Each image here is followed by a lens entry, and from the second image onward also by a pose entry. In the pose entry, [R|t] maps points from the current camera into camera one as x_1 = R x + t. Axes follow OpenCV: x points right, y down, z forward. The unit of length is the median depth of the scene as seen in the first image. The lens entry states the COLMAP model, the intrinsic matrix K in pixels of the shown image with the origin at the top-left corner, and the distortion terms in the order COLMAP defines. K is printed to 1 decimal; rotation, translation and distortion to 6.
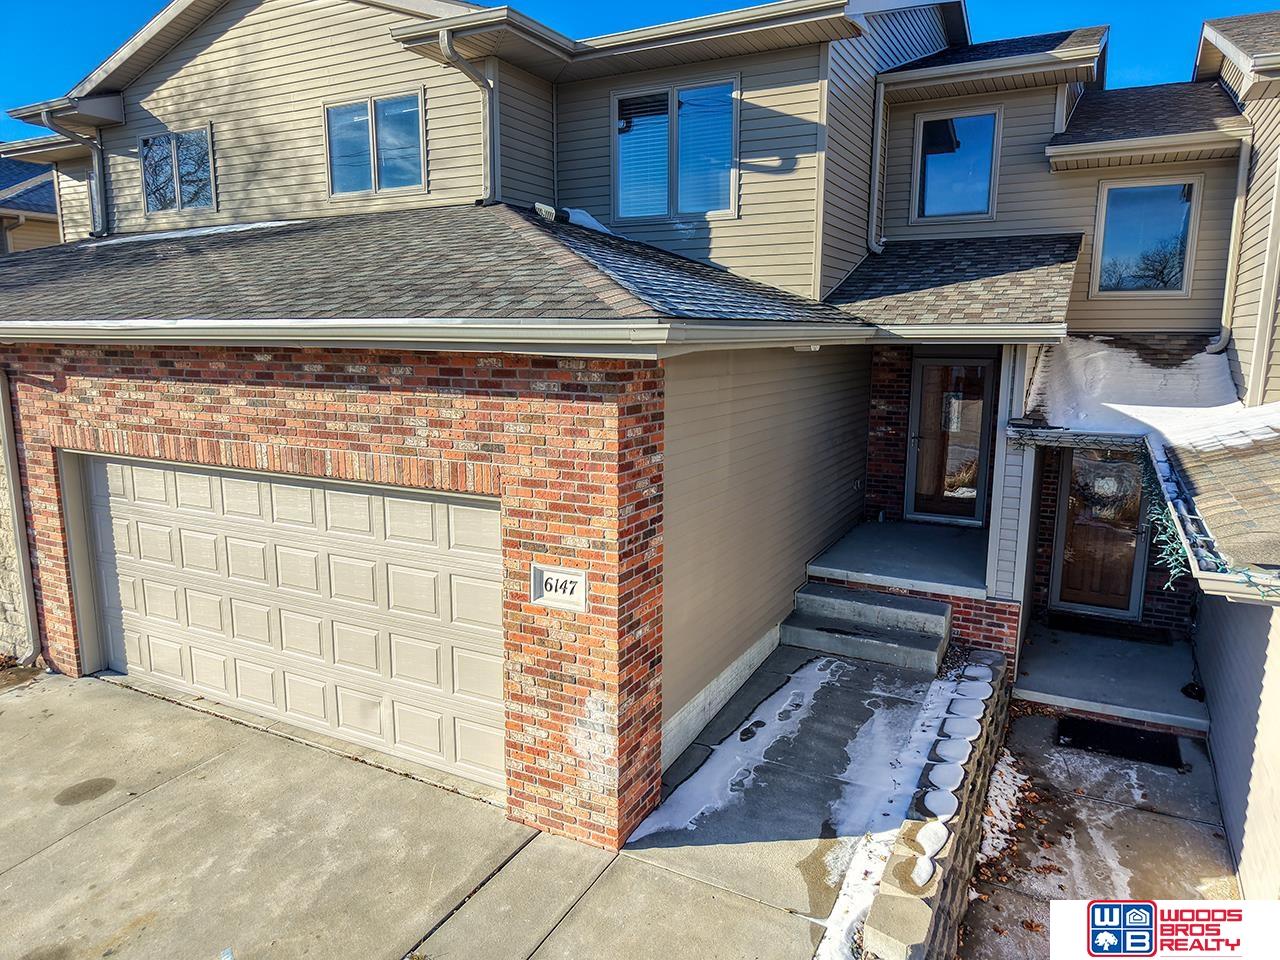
lens RADIAL K [[856.0, 0, 636.2], [0, 856.0, 483.4], [0, 0, 1]] dist [0.034452, -0.043504]
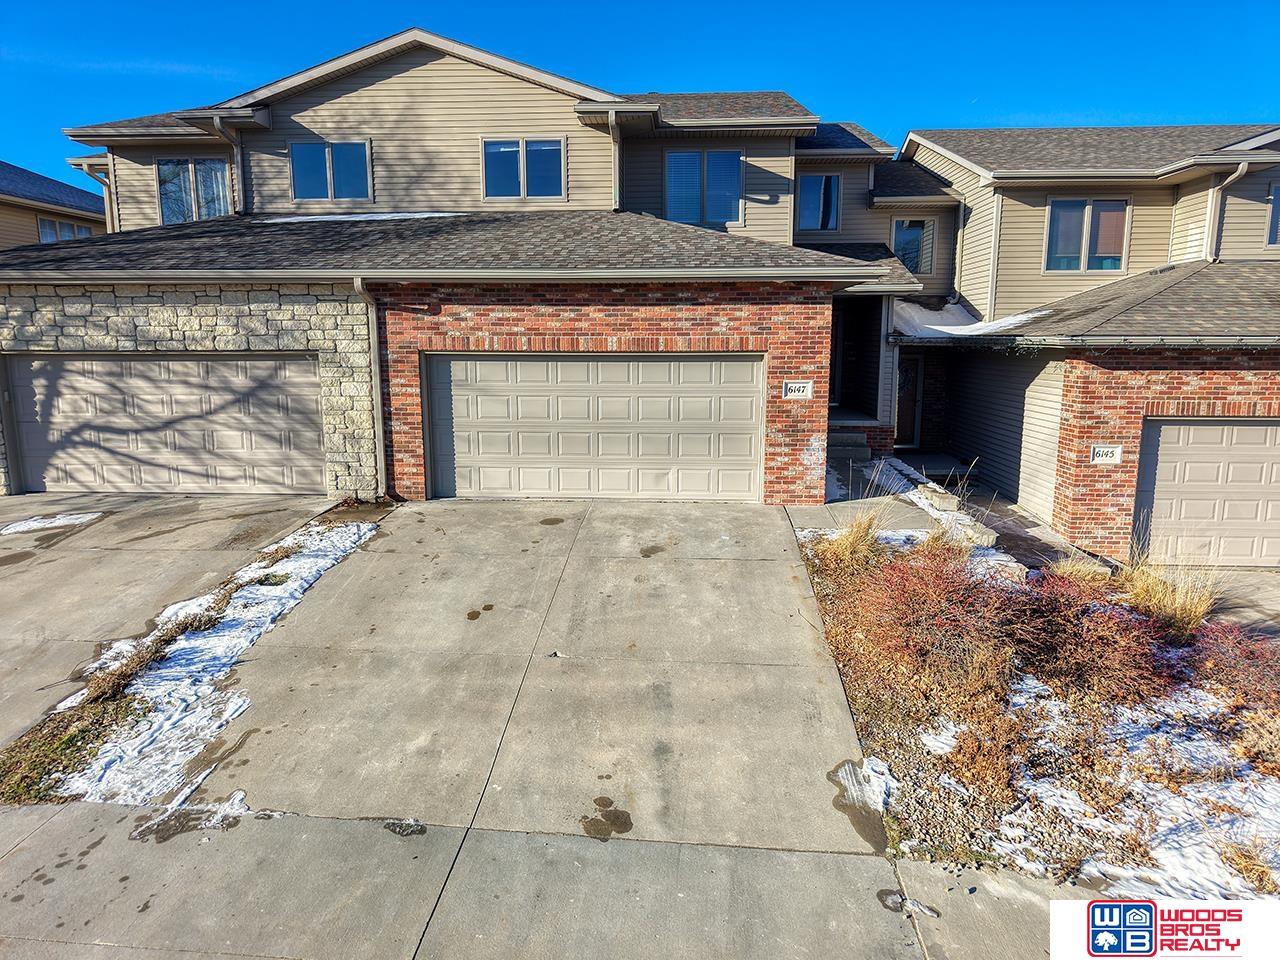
lens RADIAL K [[856.0, 0, 637.3], [0, 856.0, 483.7], [0, 0, 1]] dist [0.034452, -0.043504]
pose [[0.910109, -0.073795, 0.407745, -0.990925], [0.074833, 0.997106, 0.013428, 0.215229], [-0.407556, 0.018292, 0.912997, -0.622945]]
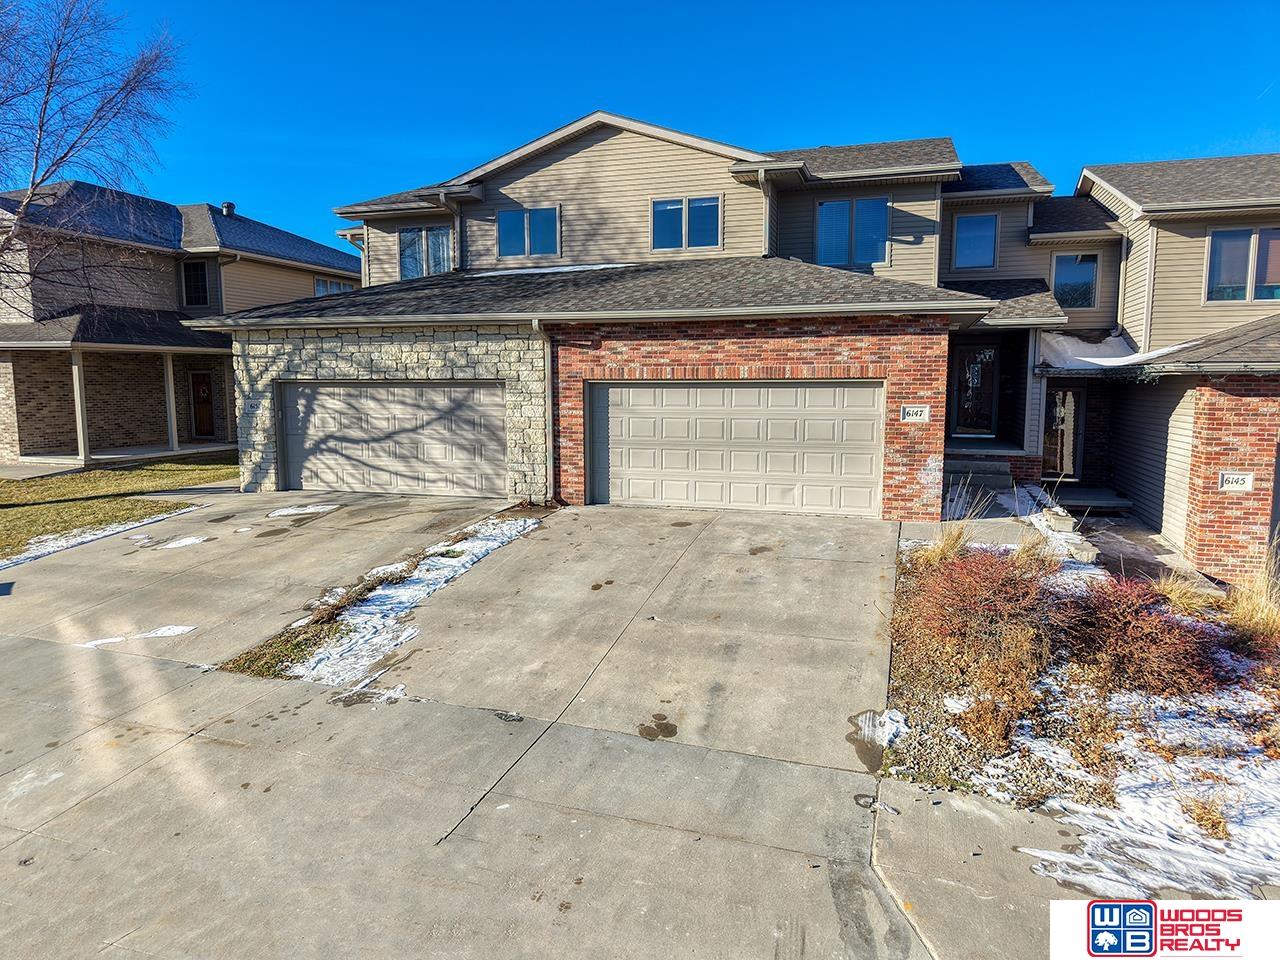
lens RADIAL K [[856.0, 0, 639.2], [0, 856.0, 484.0], [0, 0, 1]] dist [0.034452, -0.043504]
pose [[0.983292, -0.025353, 0.180260, -0.916122], [0.034897, 0.998141, -0.049971, 0.291971], [-0.178658, 0.055426, 0.982349, -0.879511]]
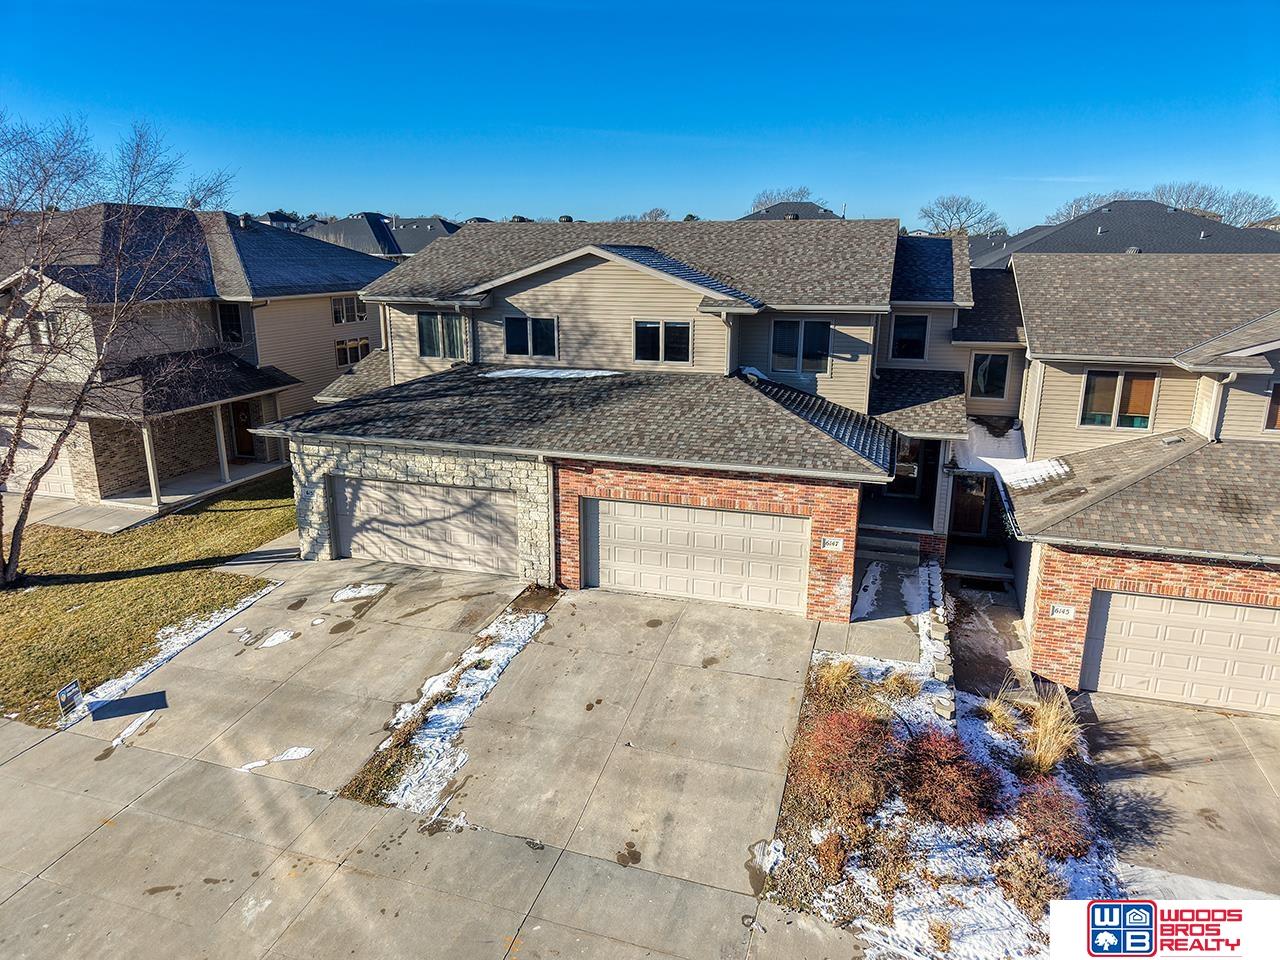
lens RADIAL K [[856.0, 0, 638.4], [0, 856.0, 483.1], [0, 0, 1]] dist [0.034452, -0.043504]
pose [[0.981923, -0.049210, 0.182770, -0.961653], [0.032910, 0.995291, 0.091171, -0.293566], [-0.186396, -0.083508, 0.978919, -1.385099]]
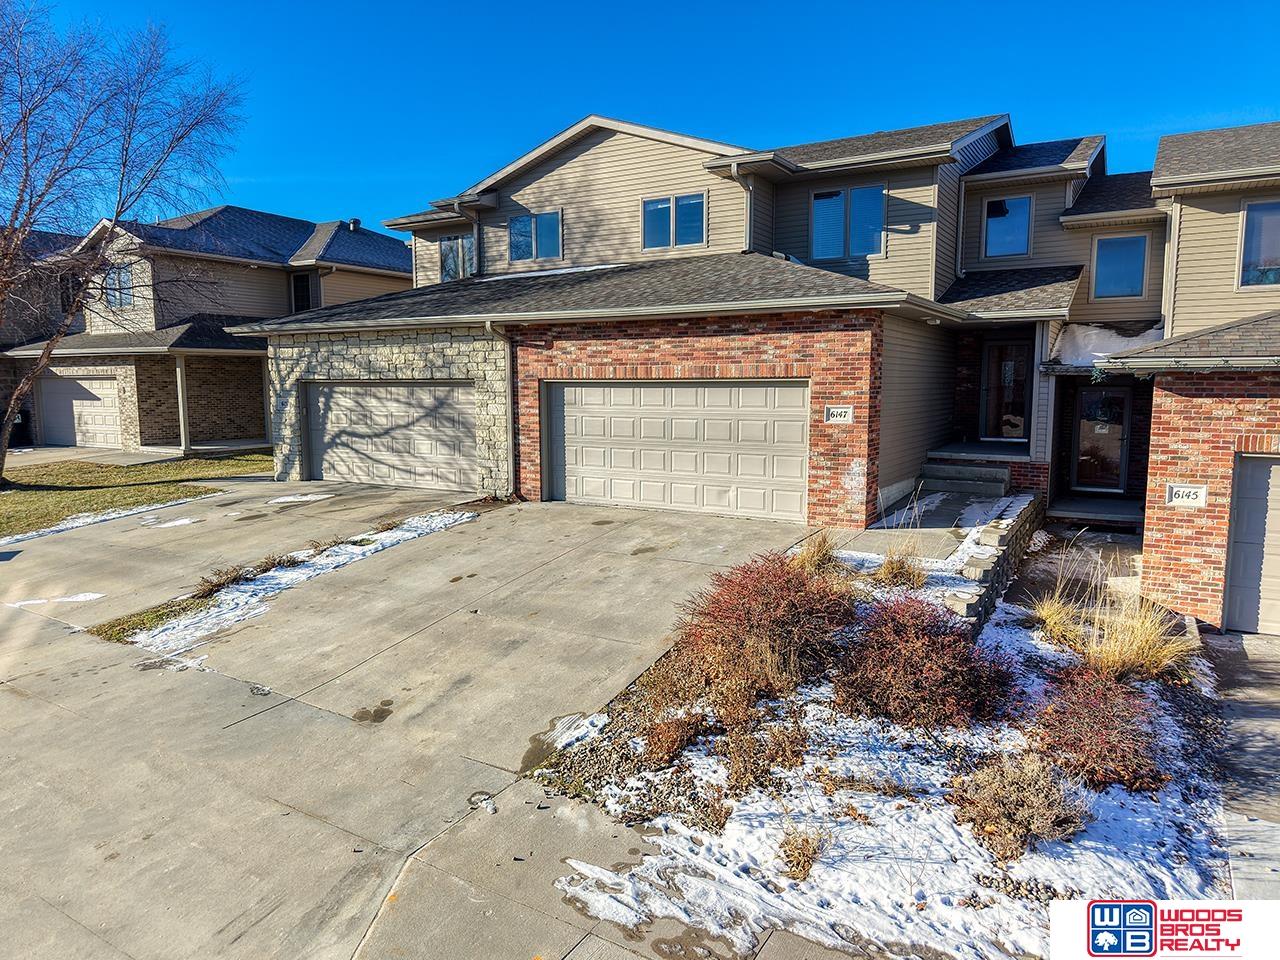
lens RADIAL K [[856.0, 0, 636.9], [0, 856.0, 483.8], [0, 0, 1]] dist [0.034452, -0.043504]
pose [[0.998821, 0.000343, -0.048542, -0.365004], [-0.002923, 0.998586, -0.053086, 0.302752], [0.048455, 0.053165, 0.997409, -0.927290]]
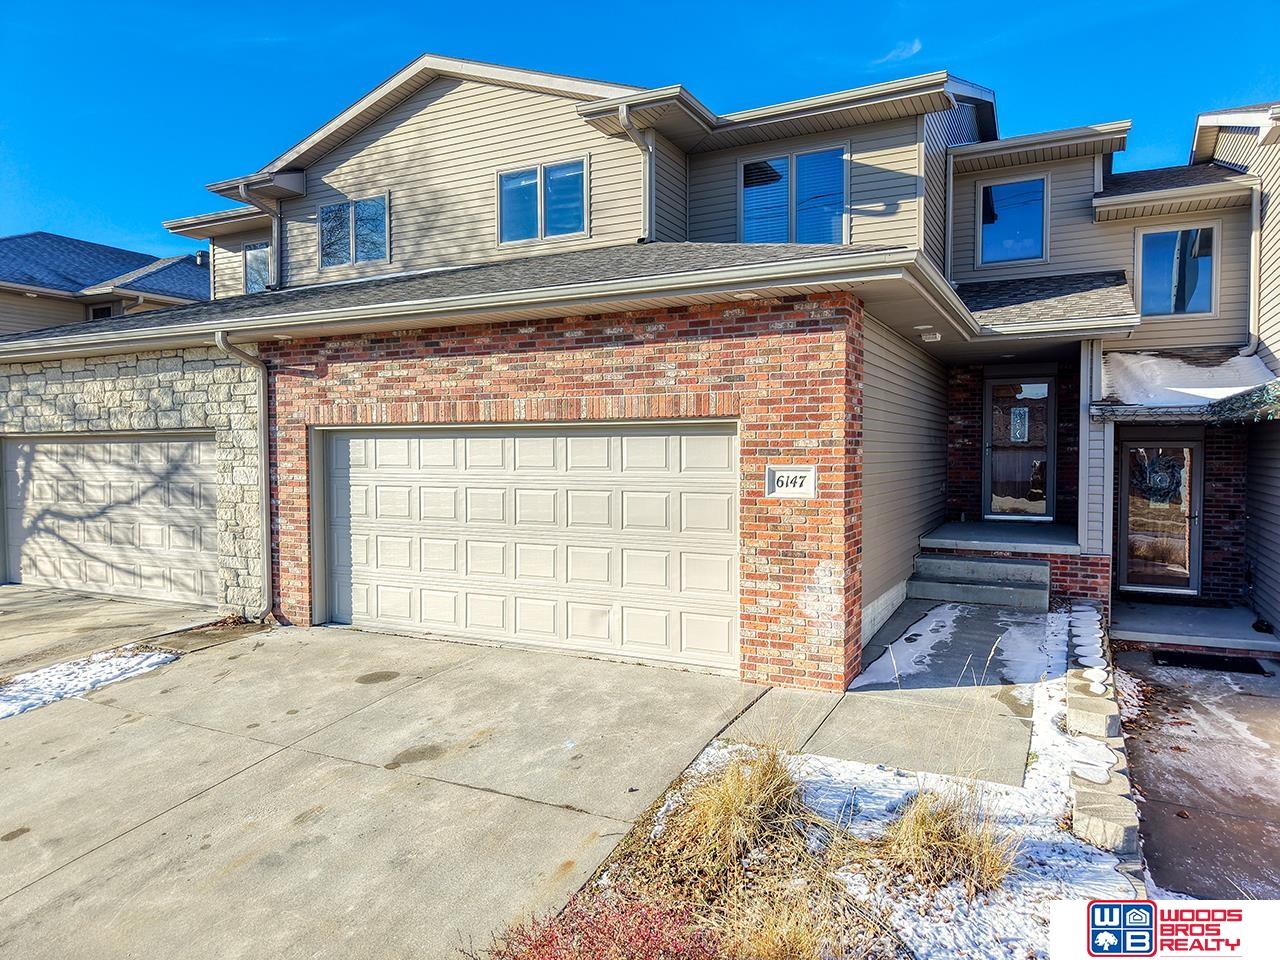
lens RADIAL K [[856.0, 0, 636.7], [0, 856.0, 483.7], [0, 0, 1]] dist [0.034452, -0.043504]
pose [[0.999834, -0.007227, 0.016738, -0.240352], [0.009393, 0.991050, -0.133161, 0.205392], [-0.015626, 0.133296, 0.990953, -0.190832]]
